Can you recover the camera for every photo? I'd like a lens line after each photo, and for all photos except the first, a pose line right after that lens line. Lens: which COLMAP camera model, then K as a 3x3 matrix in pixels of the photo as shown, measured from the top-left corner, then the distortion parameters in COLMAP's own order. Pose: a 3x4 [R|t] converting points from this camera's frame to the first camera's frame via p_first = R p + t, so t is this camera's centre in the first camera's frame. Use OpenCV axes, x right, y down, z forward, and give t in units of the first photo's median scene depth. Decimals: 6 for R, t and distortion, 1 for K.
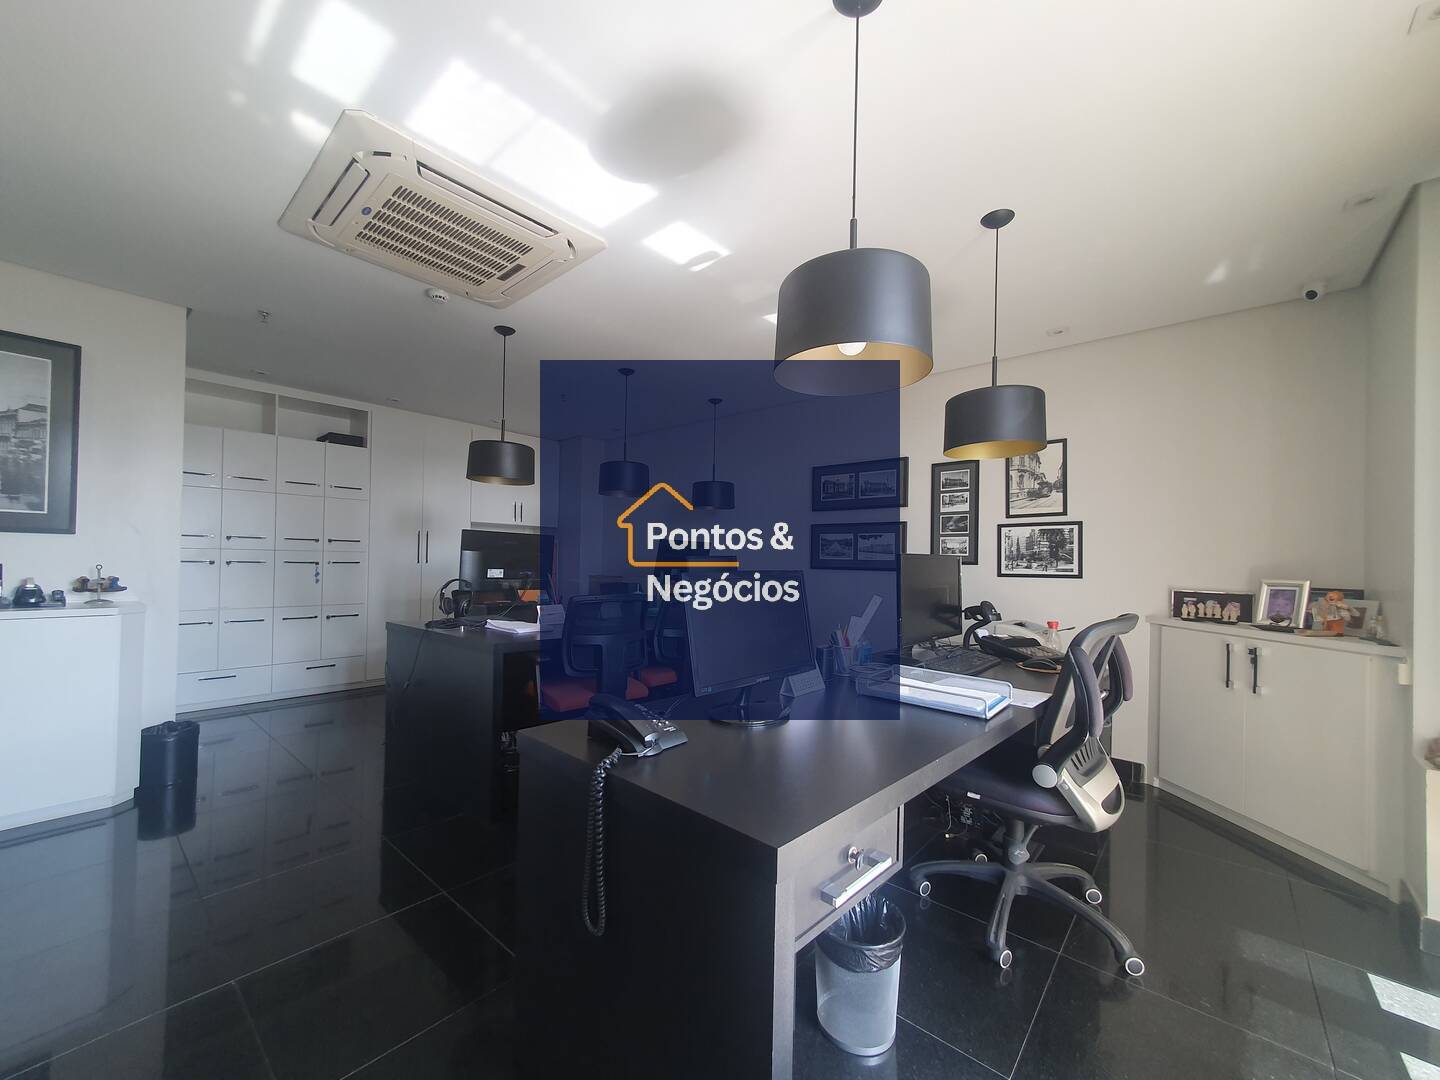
lens RADIAL K [[564.2, 0, 720.5], [0, 564.2, 552.3], [0, 0, 1]] dist [0.000870, 0.000095]
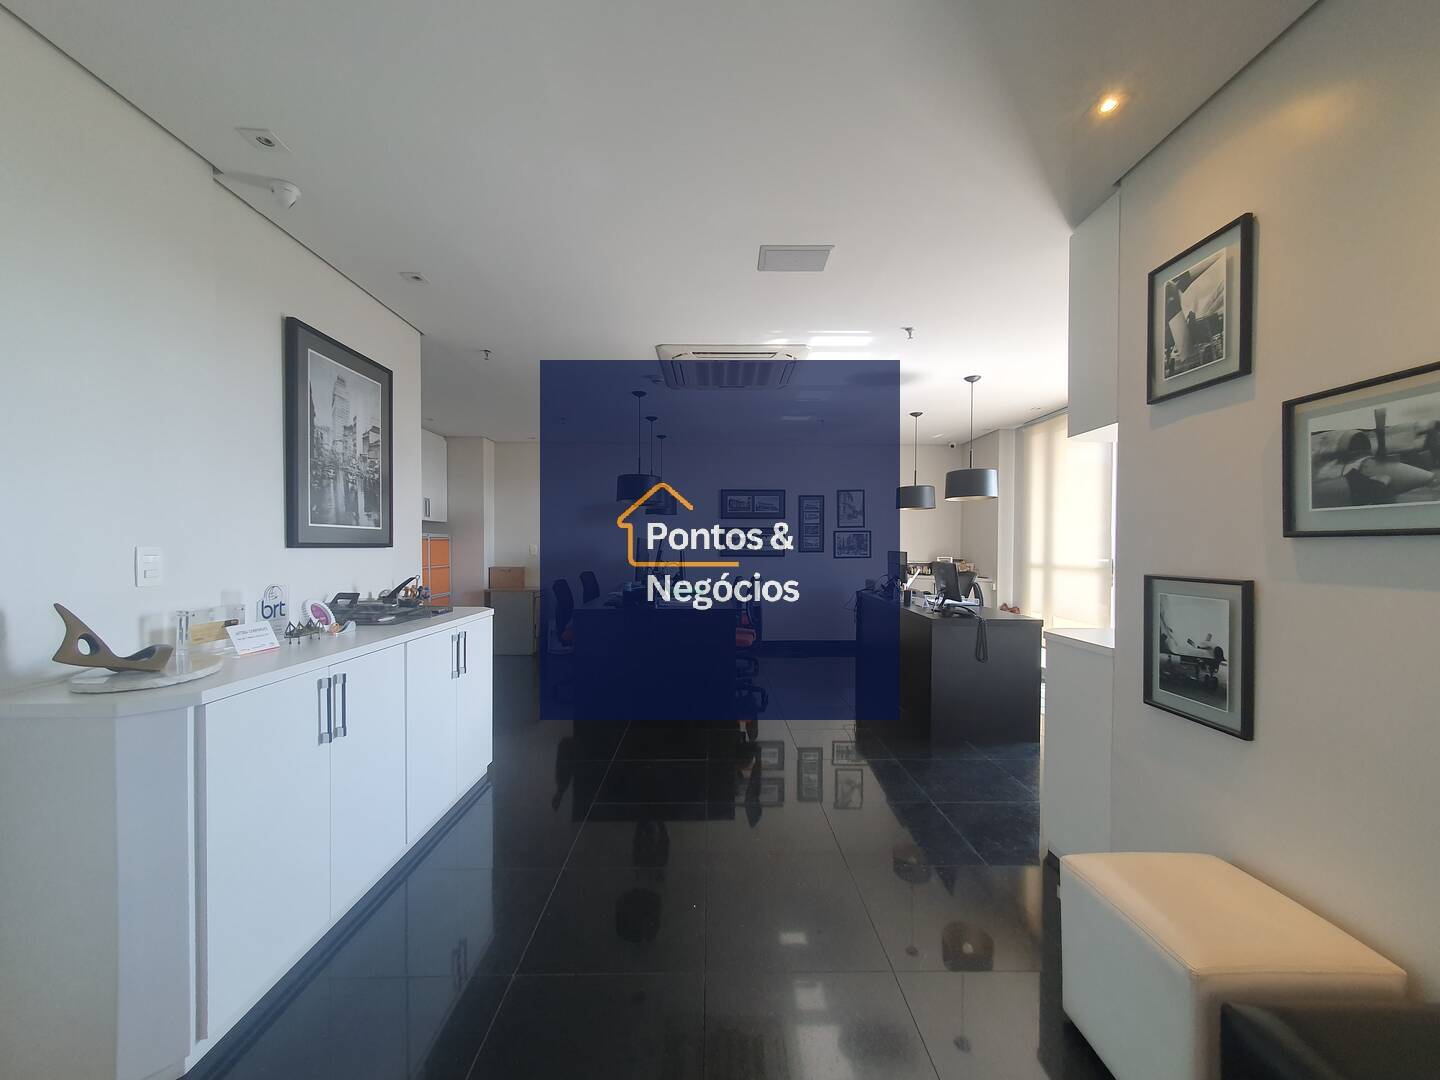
lens RADIAL K [[564.2, 0, 720.5], [0, 564.2, 552.3], [0, 0, 1]] dist [0.000870, 0.000095]
pose [[0.742934, -0.025133, 0.668892, -1.128552], [-0.000834, 0.999259, 0.038473, -0.052902], [-0.669364, -0.029141, 0.742363, -0.169641]]
